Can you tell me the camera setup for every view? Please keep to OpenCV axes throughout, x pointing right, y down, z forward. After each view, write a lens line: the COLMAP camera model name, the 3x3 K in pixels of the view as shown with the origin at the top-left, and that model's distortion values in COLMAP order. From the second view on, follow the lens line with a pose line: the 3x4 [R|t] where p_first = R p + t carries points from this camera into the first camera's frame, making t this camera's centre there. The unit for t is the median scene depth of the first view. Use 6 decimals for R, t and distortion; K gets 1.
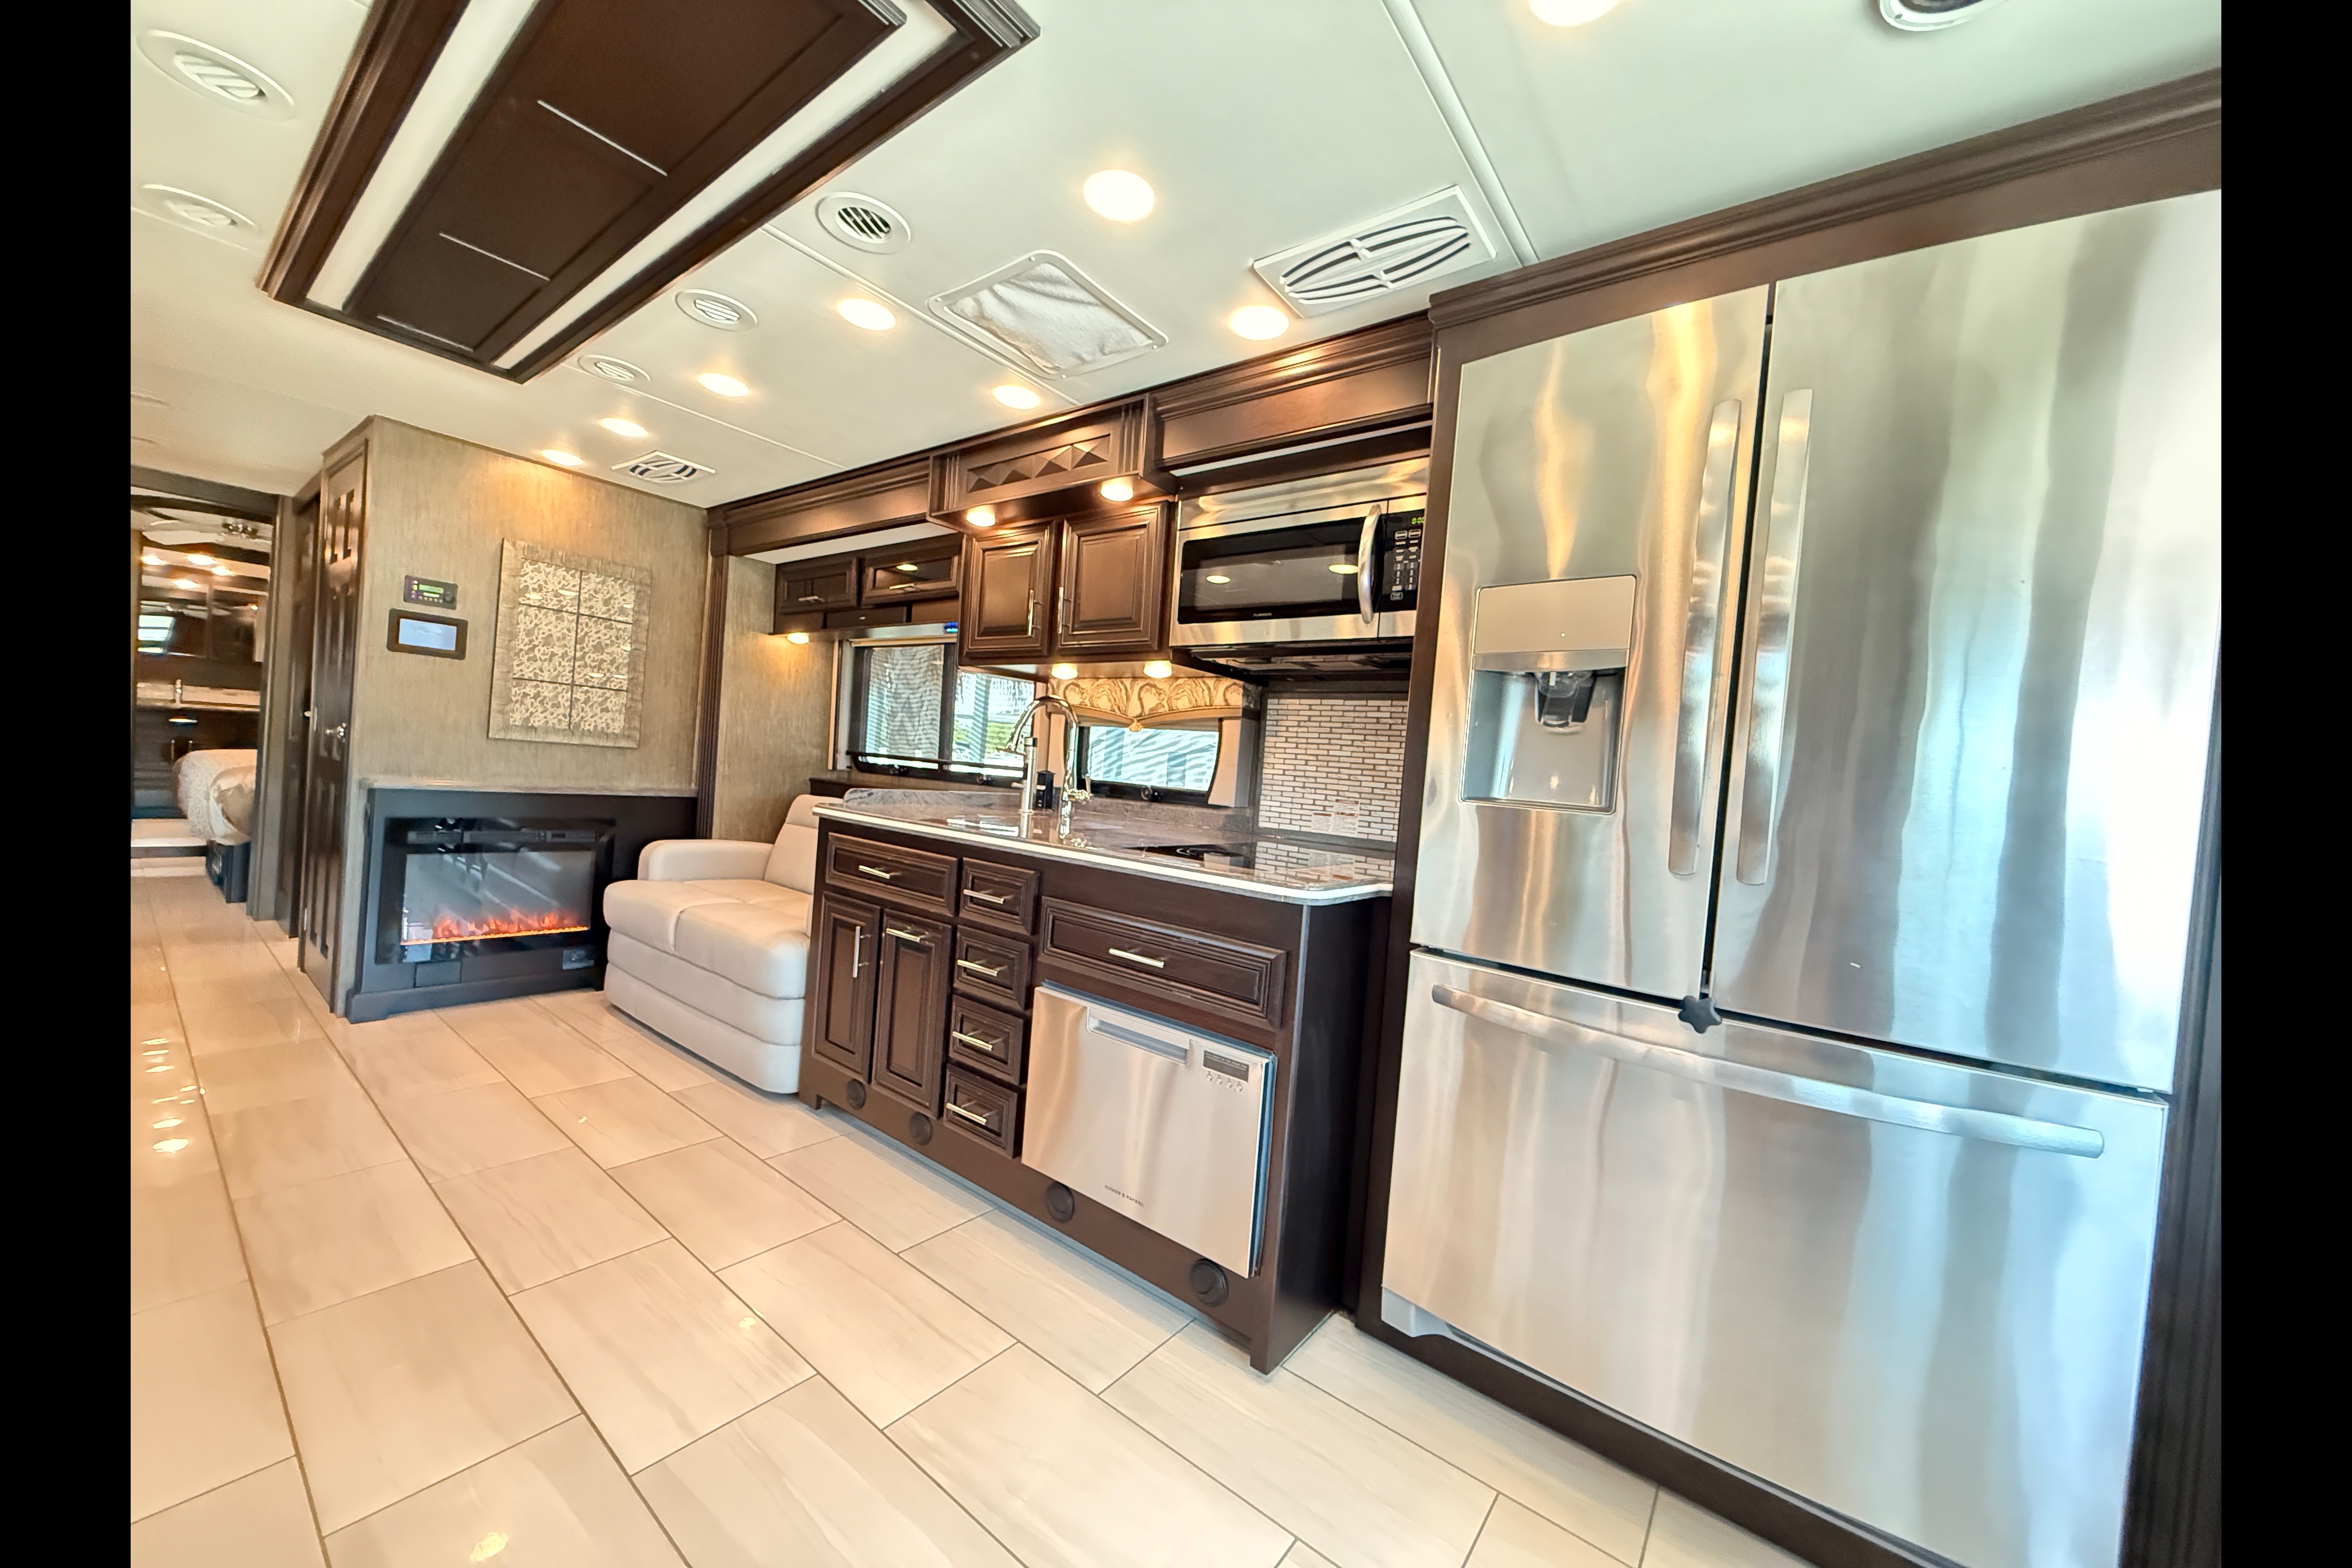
lens RADIAL K [[829.5, 0, 1171.1], [0, 829.5, 785.7], [0, 0, 1]] dist [-0.001577, -0.000186]
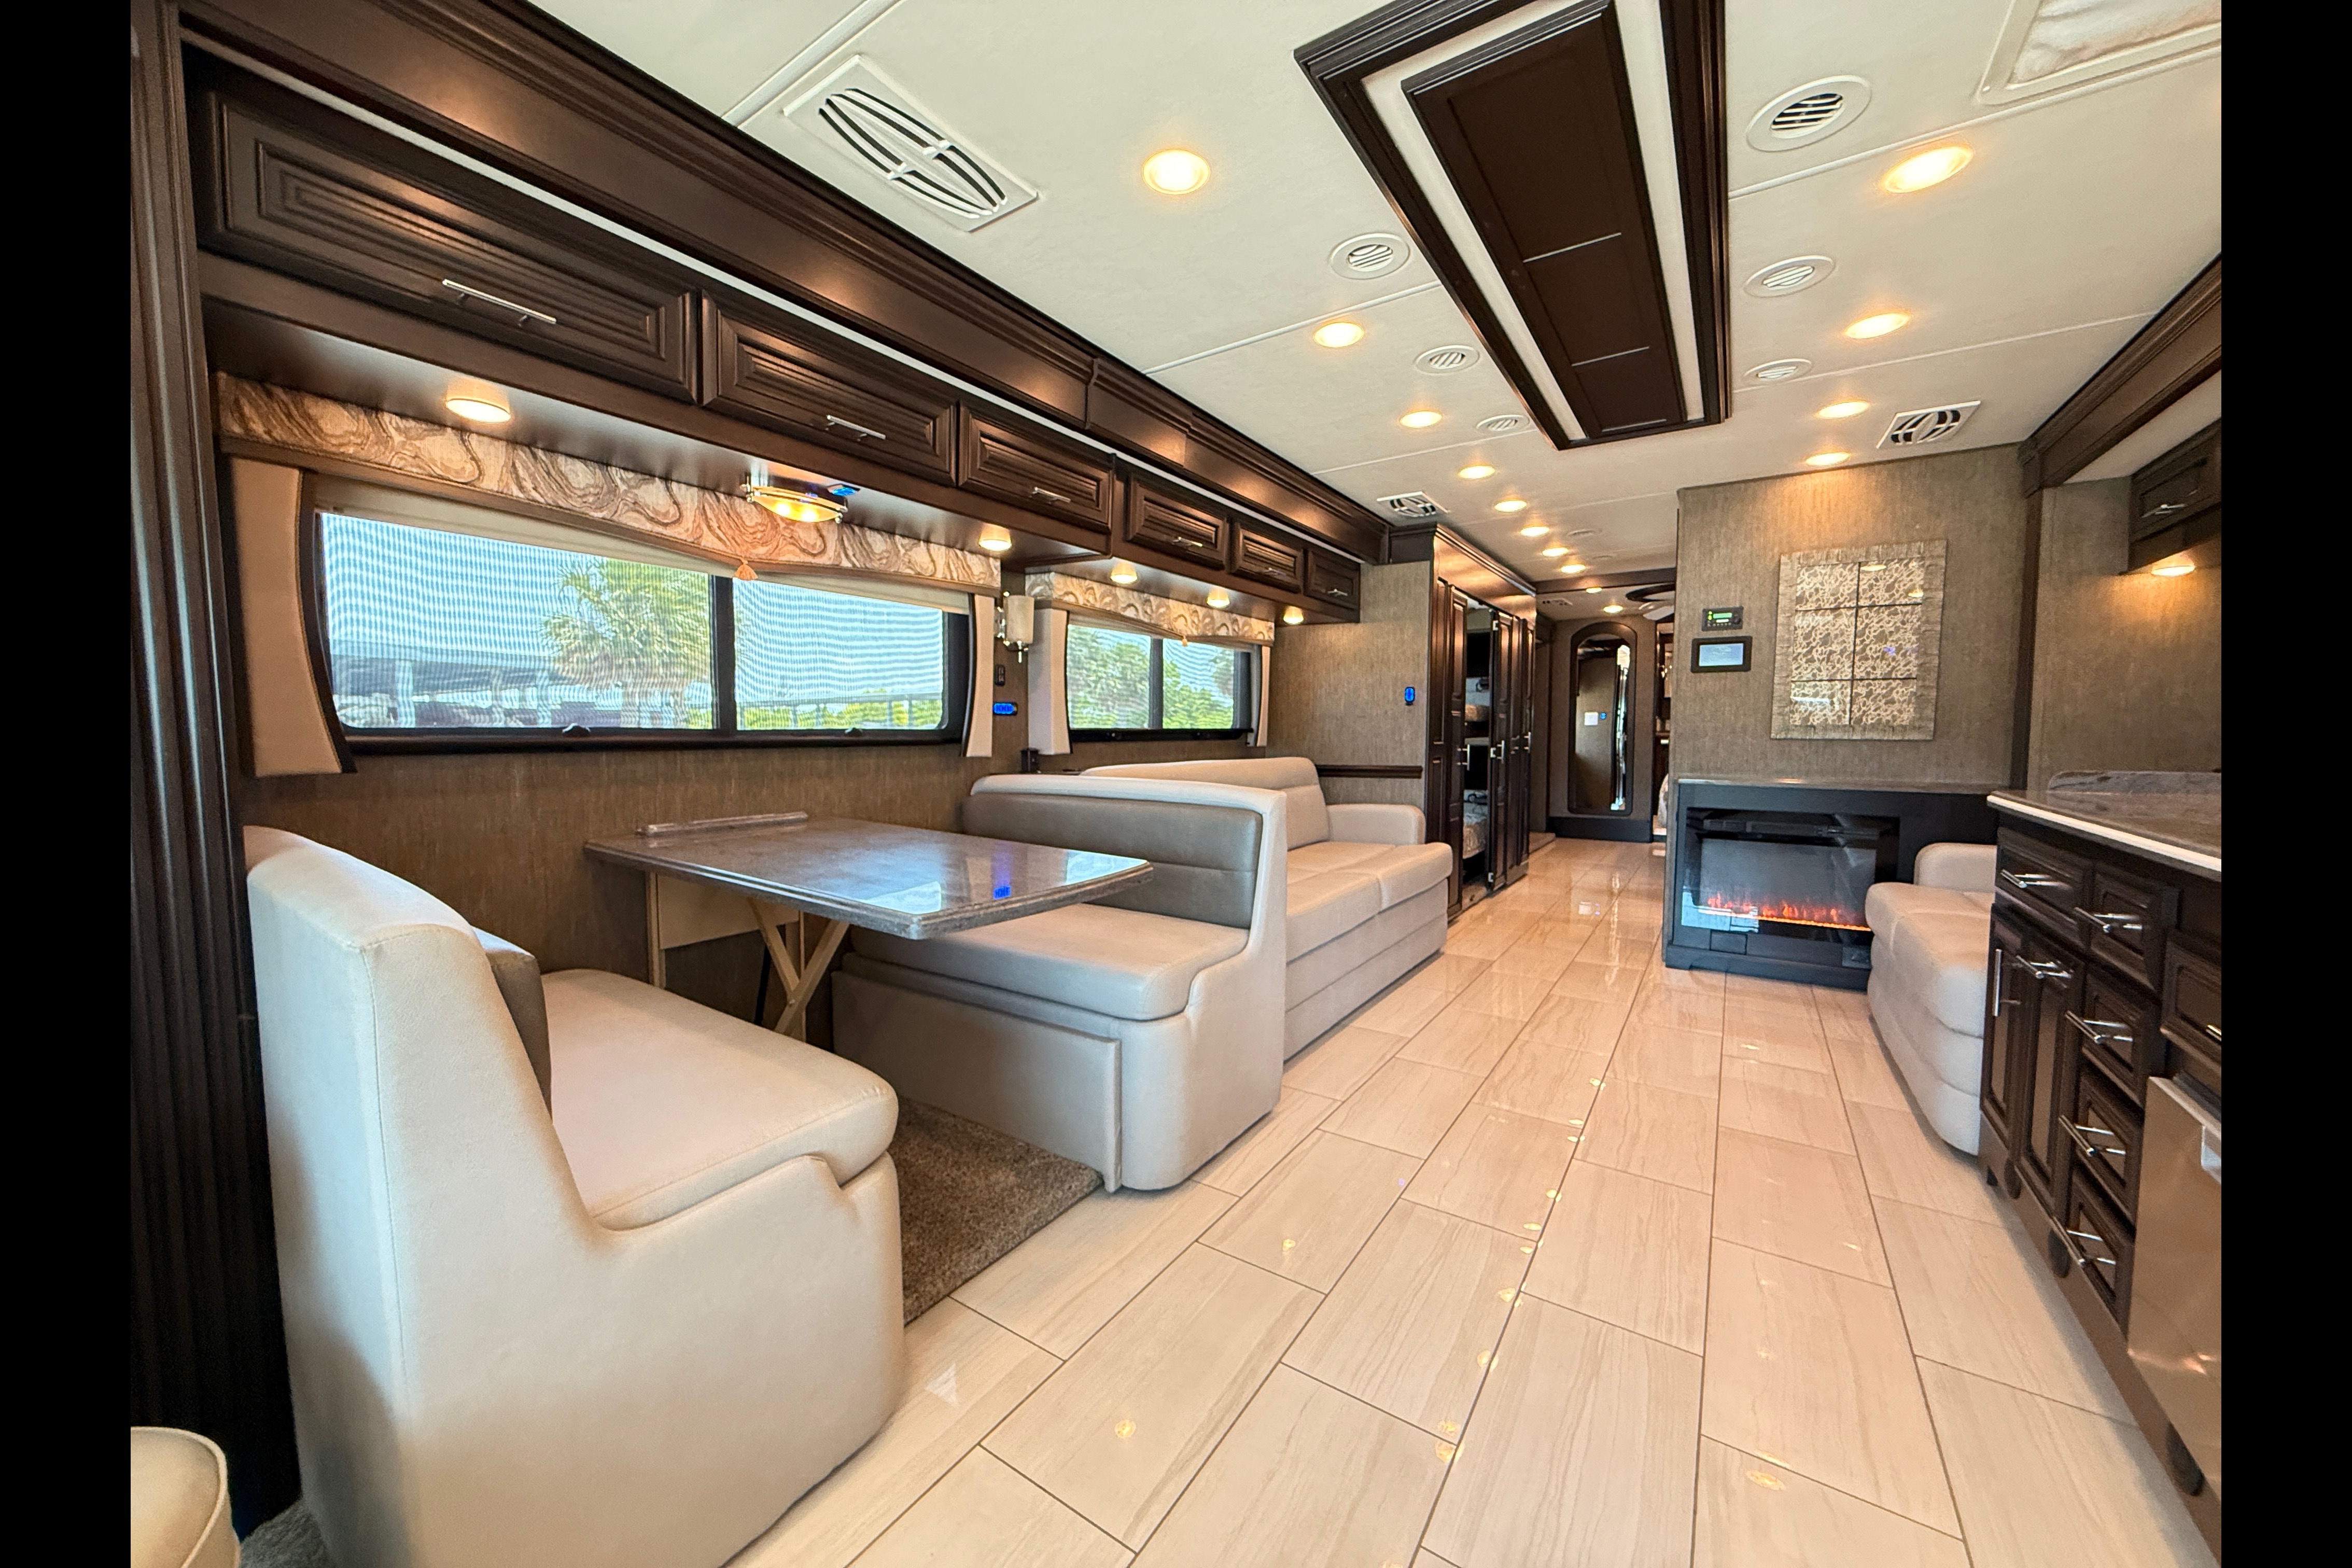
lens RADIAL K [[829.5, 0, 1171.1], [0, 829.5, 785.7], [0, 0, 1]] dist [-0.001577, -0.000186]
pose [[0.057044, -0.011145, -0.998309, 0.246291], [-0.010321, 0.999878, -0.011753, 0.027833], [0.998318, 0.010974, 0.056922, 0.150727]]
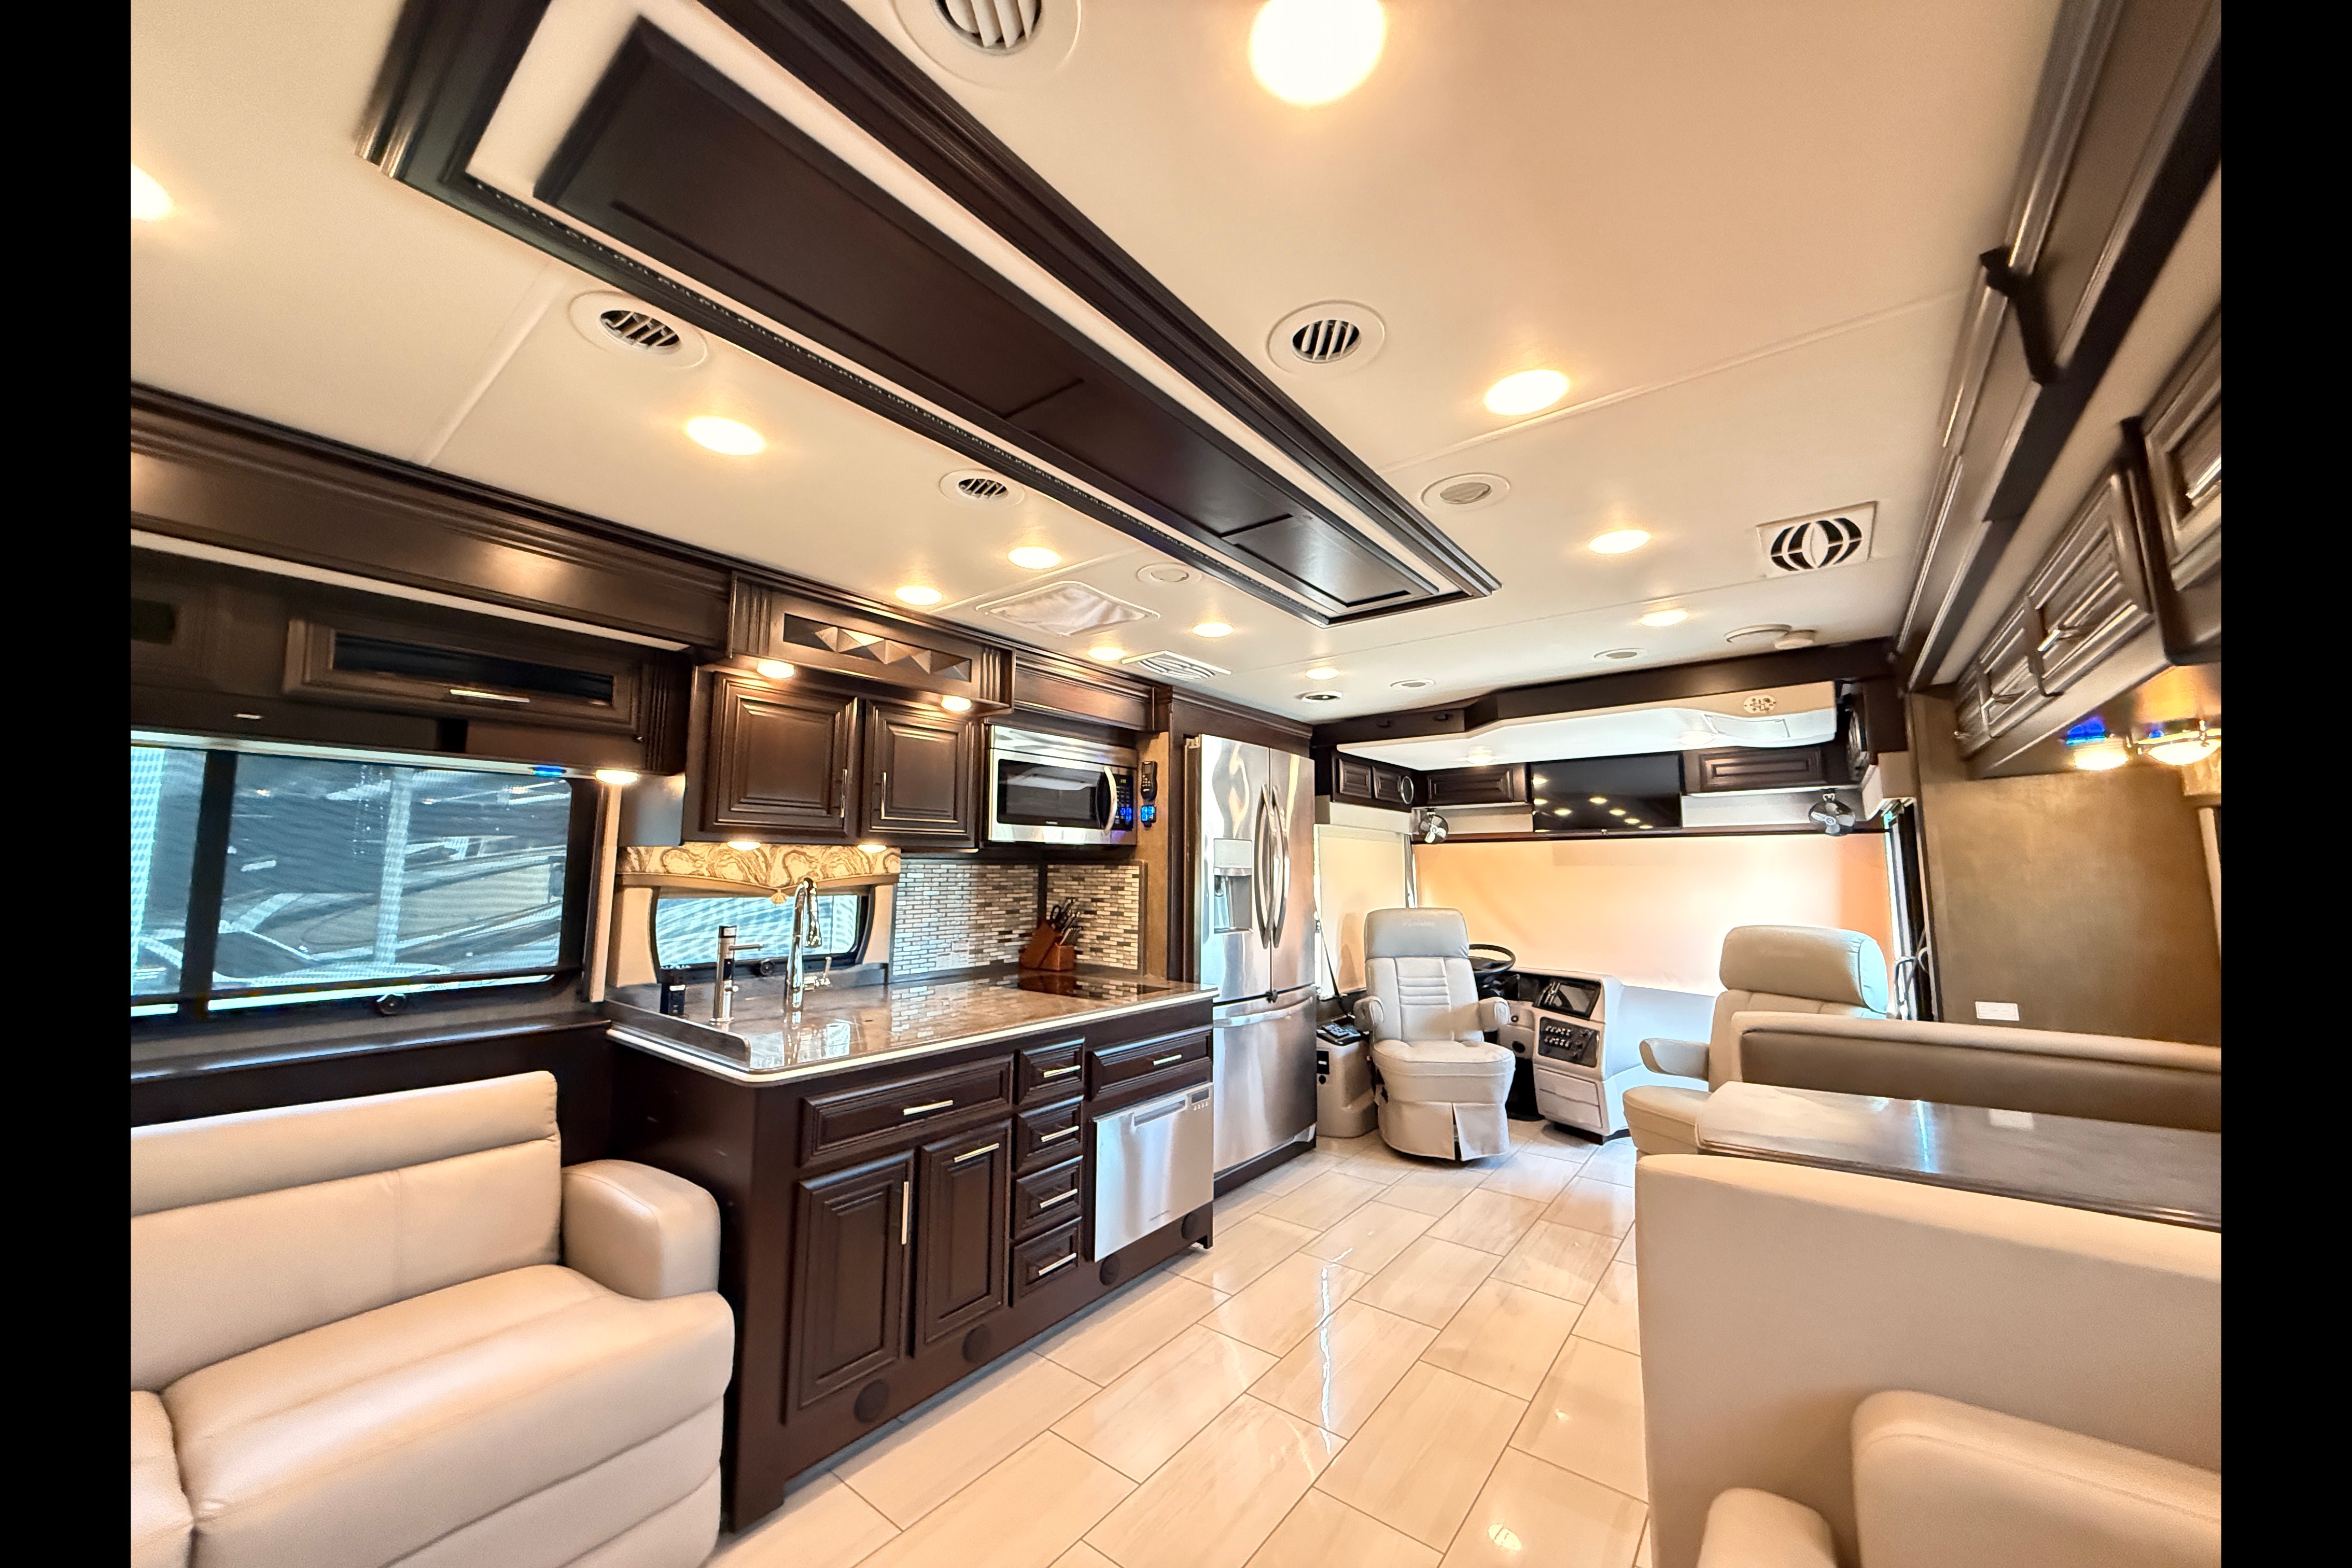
lens RADIAL K [[829.5, 0, 1171.1], [0, 829.5, 785.7], [0, 0, 1]] dist [-0.001577, -0.000186]
pose [[0.009501, 0.022161, 0.999709, -0.917841], [0.012927, 0.999668, -0.022282, -0.160907], [-0.999871, 0.013134, 0.009212, 0.527988]]
